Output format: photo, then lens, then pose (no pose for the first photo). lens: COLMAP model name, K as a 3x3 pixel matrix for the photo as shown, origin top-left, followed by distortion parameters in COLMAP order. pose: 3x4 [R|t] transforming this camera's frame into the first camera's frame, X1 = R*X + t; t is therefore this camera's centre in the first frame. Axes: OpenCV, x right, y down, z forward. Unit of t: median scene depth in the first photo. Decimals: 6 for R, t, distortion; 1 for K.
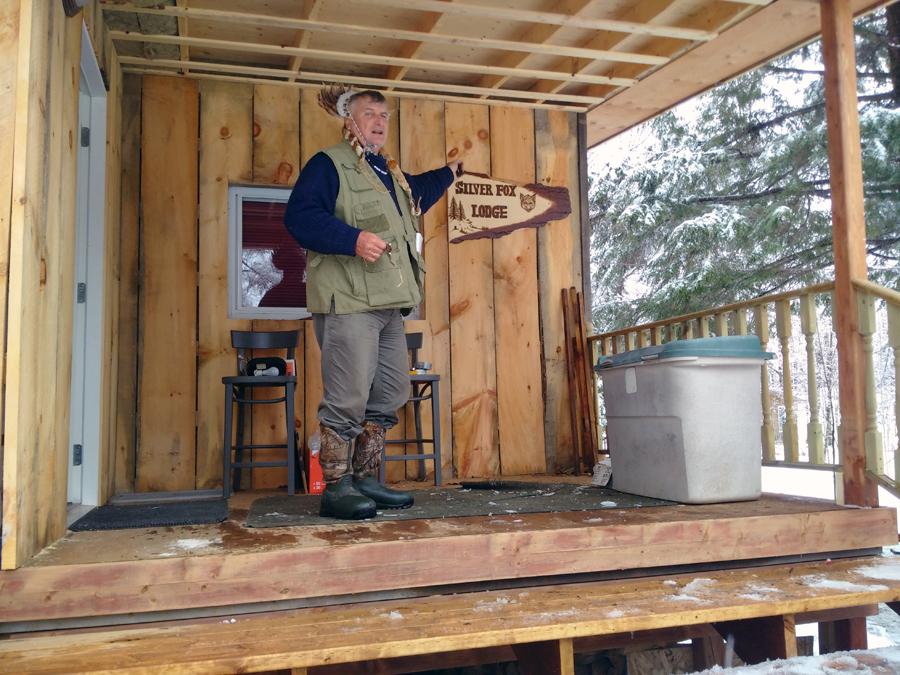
lens RADIAL K [[799.2, 0, 455.8], [0, 799.2, 342.5], [0, 0, 1]] dist [0.049641, -0.113880]
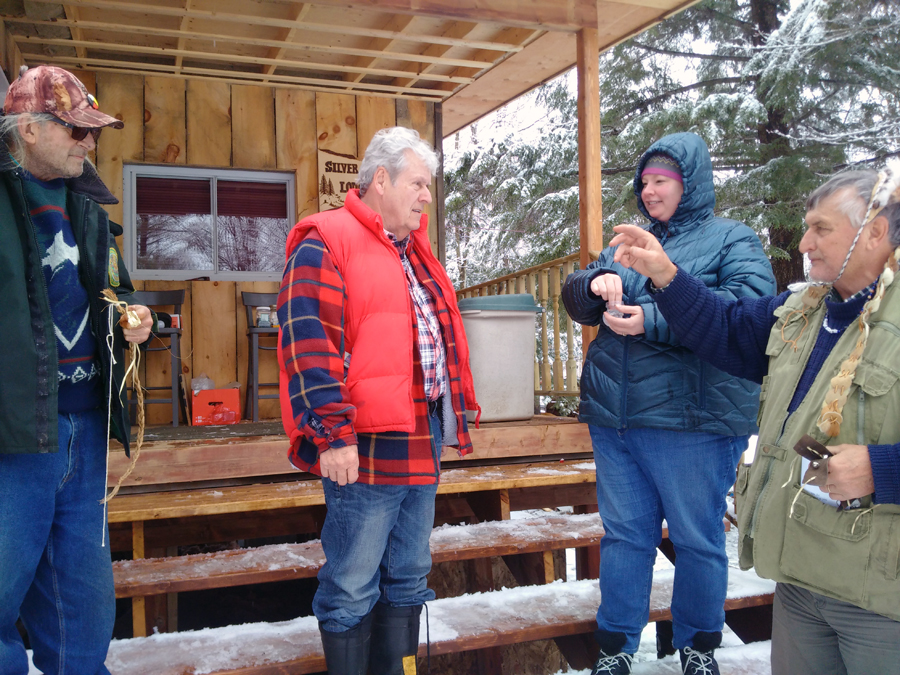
lens RADIAL K [[799.2, 0, 453.7], [0, 799.2, 336.4], [0, 0, 1]] dist [0.049641, -0.113880]
pose [[0.998004, -0.003125, 0.063079, 0.111762], [0.000486, 0.999126, 0.041808, 0.004000], [-0.063154, -0.041694, 0.997132, -0.183752]]
